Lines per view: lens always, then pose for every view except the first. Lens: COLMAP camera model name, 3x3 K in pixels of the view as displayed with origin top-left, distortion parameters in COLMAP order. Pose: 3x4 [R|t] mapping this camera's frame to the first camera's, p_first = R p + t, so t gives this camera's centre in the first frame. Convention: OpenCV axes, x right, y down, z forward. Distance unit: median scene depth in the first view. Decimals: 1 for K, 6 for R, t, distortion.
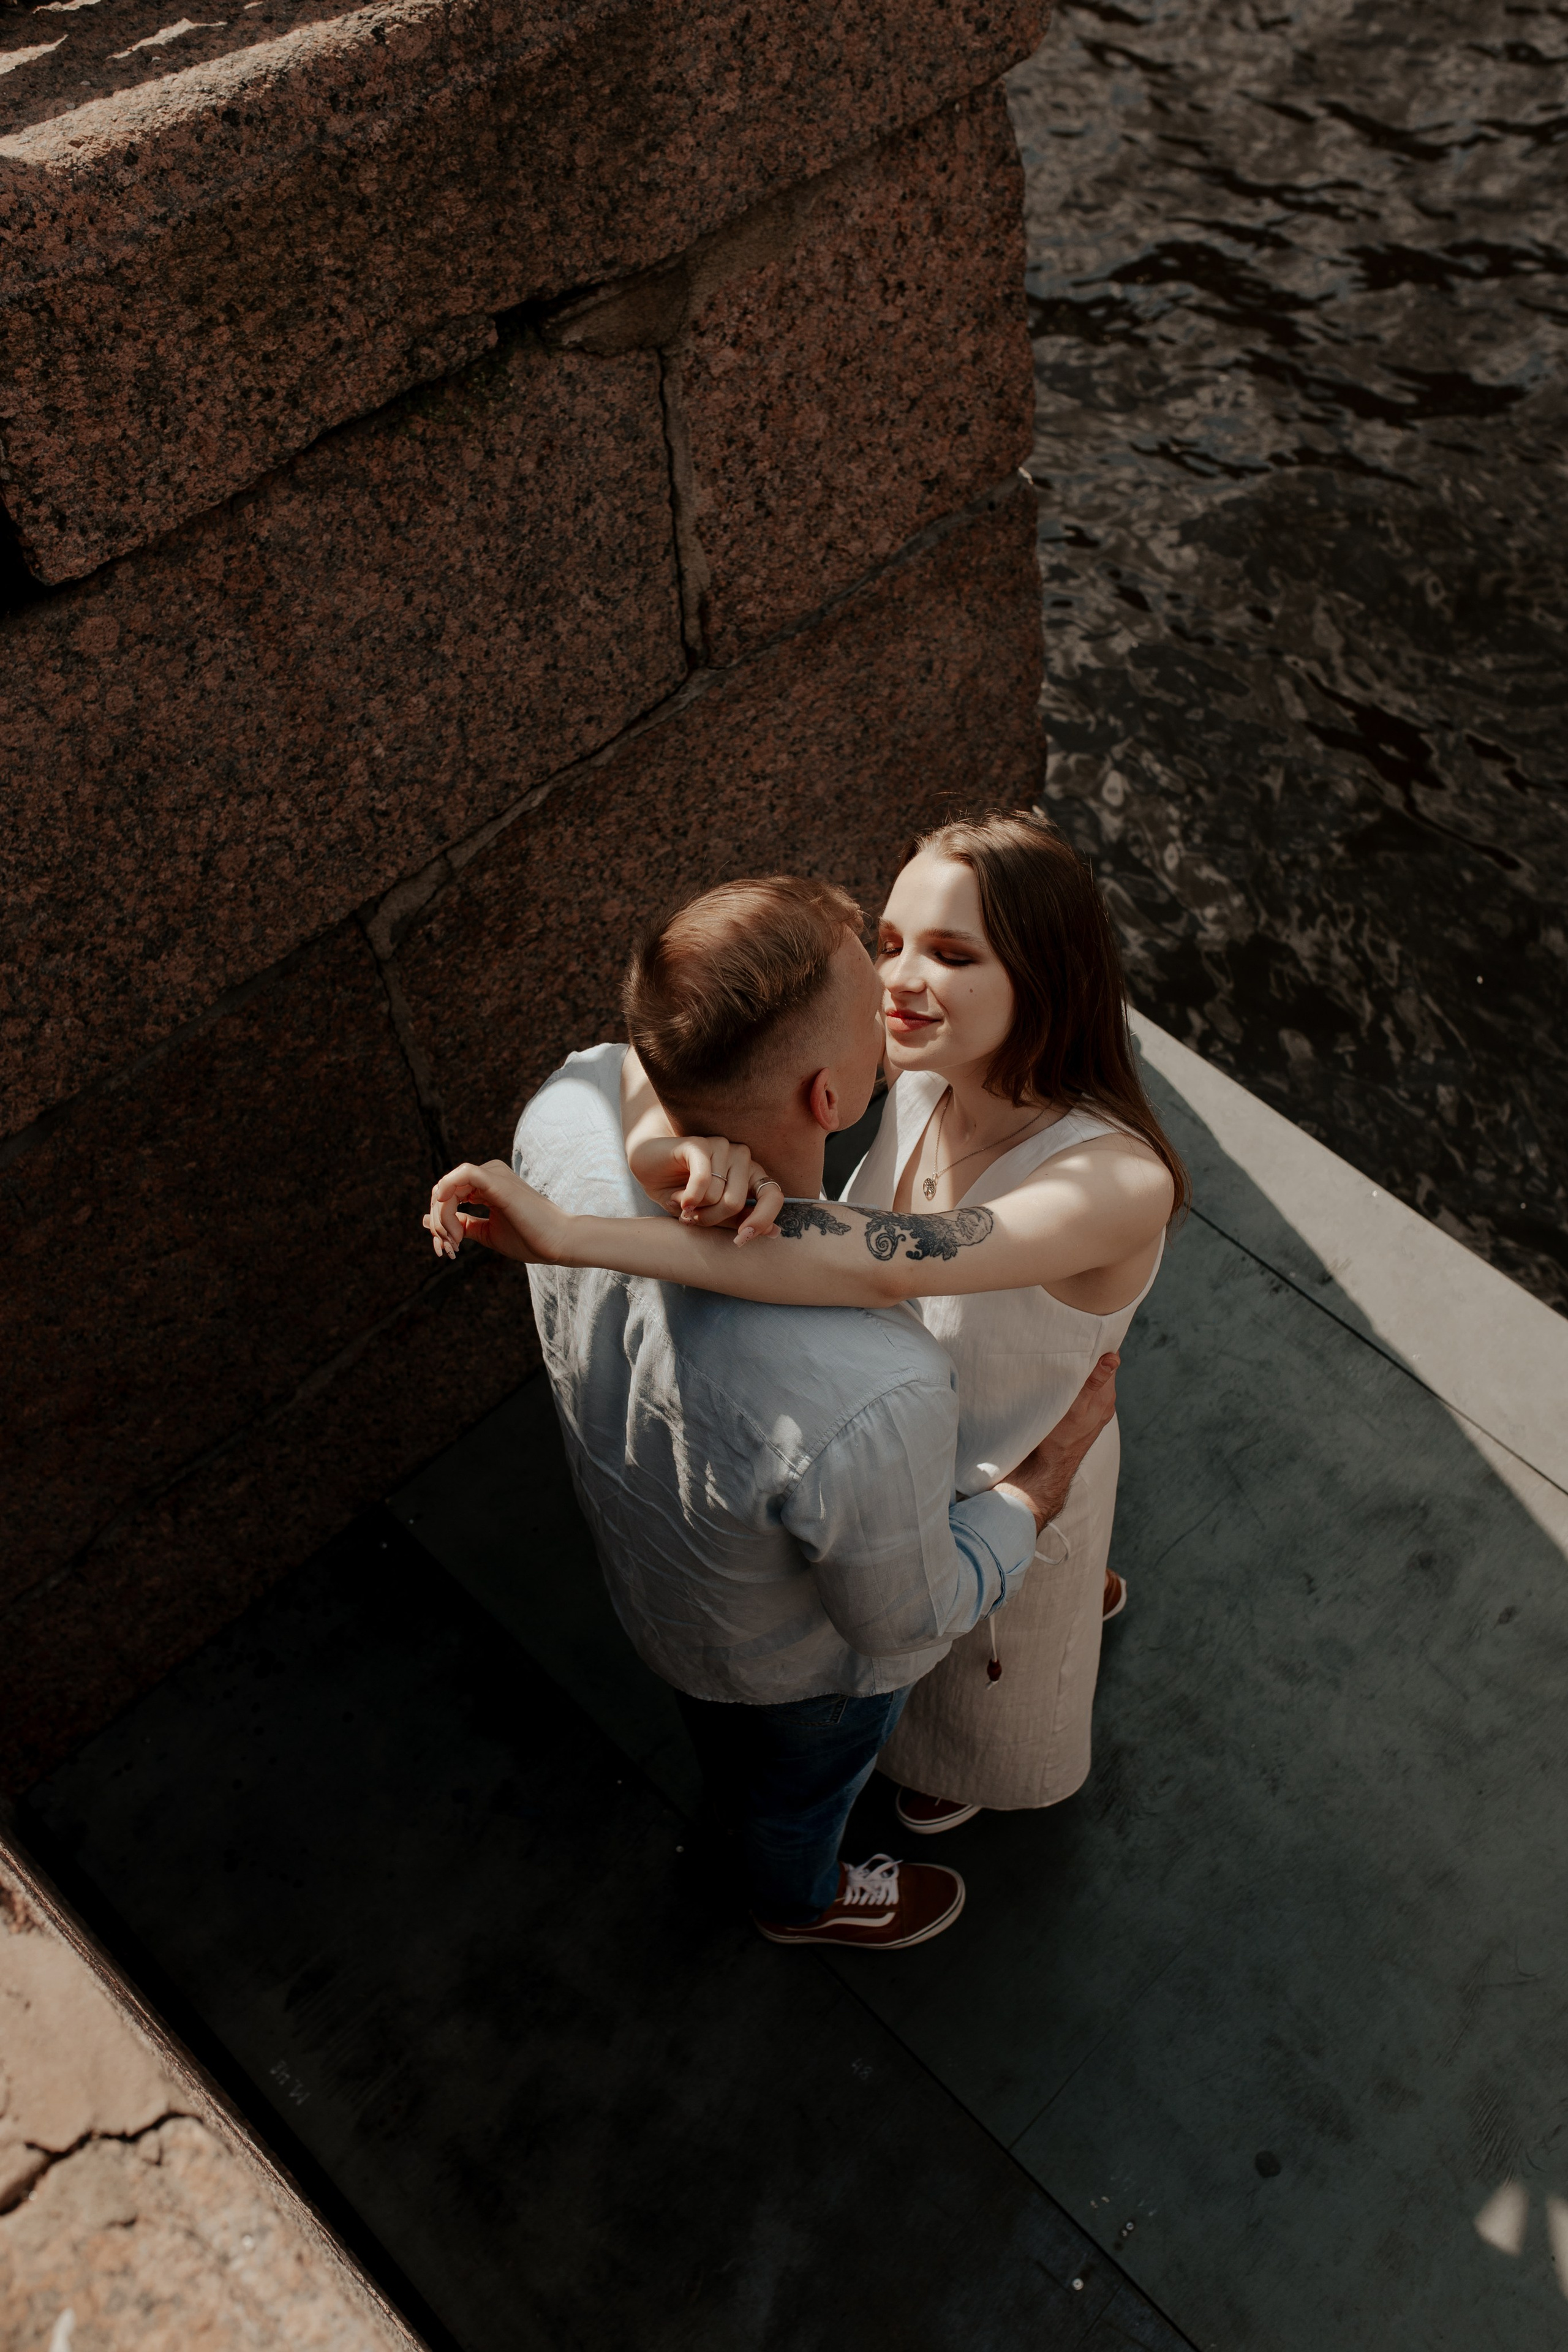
lens RADIAL K [[2323.5, 0, 766.0], [0, 2323.5, 1172.7], [0, 0, 1]] dist [-0.014361, 0.105600]
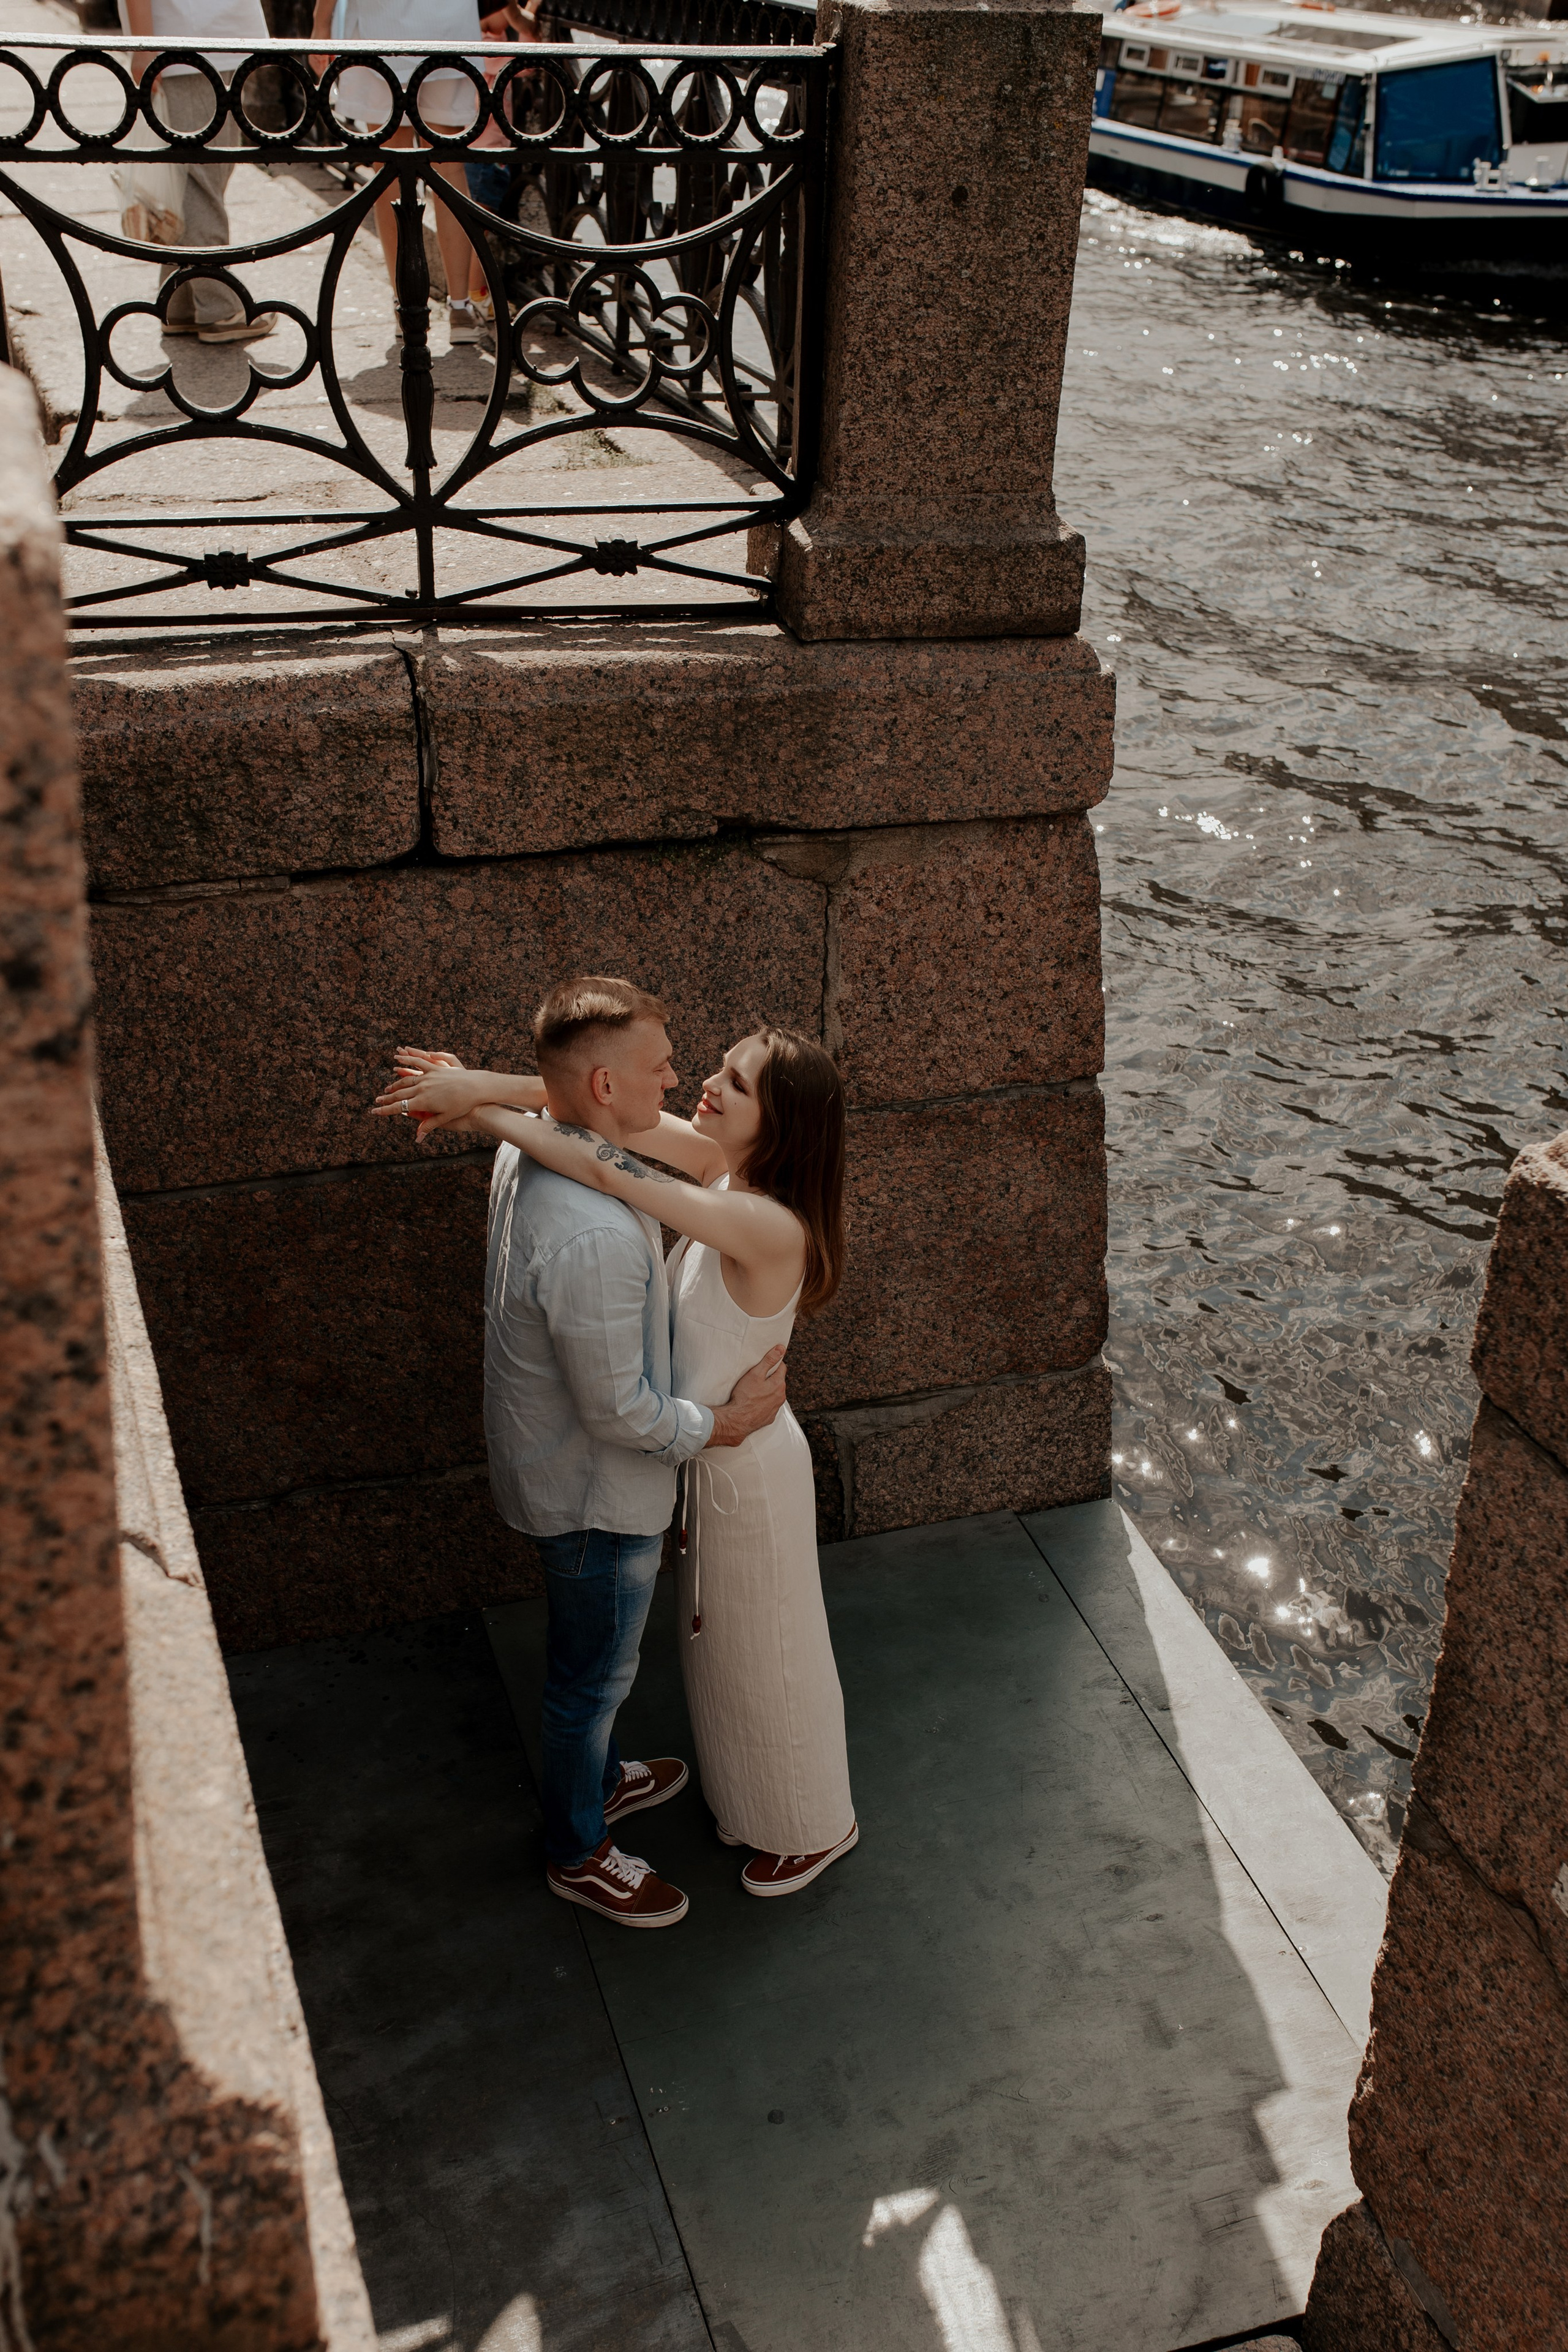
lens RADIAL K [[2323.5, 0, 766.0], [0, 2323.5, 1172.7], [0, 0, 1]] dist [-0.014361, 0.105600]
pose [[0.903332, 0.270736, -0.332707, 0.570132], [-0.382594, 0.859249, -0.339578, 0.461410], [0.193942, 0.434044, 0.879768, -0.484199]]
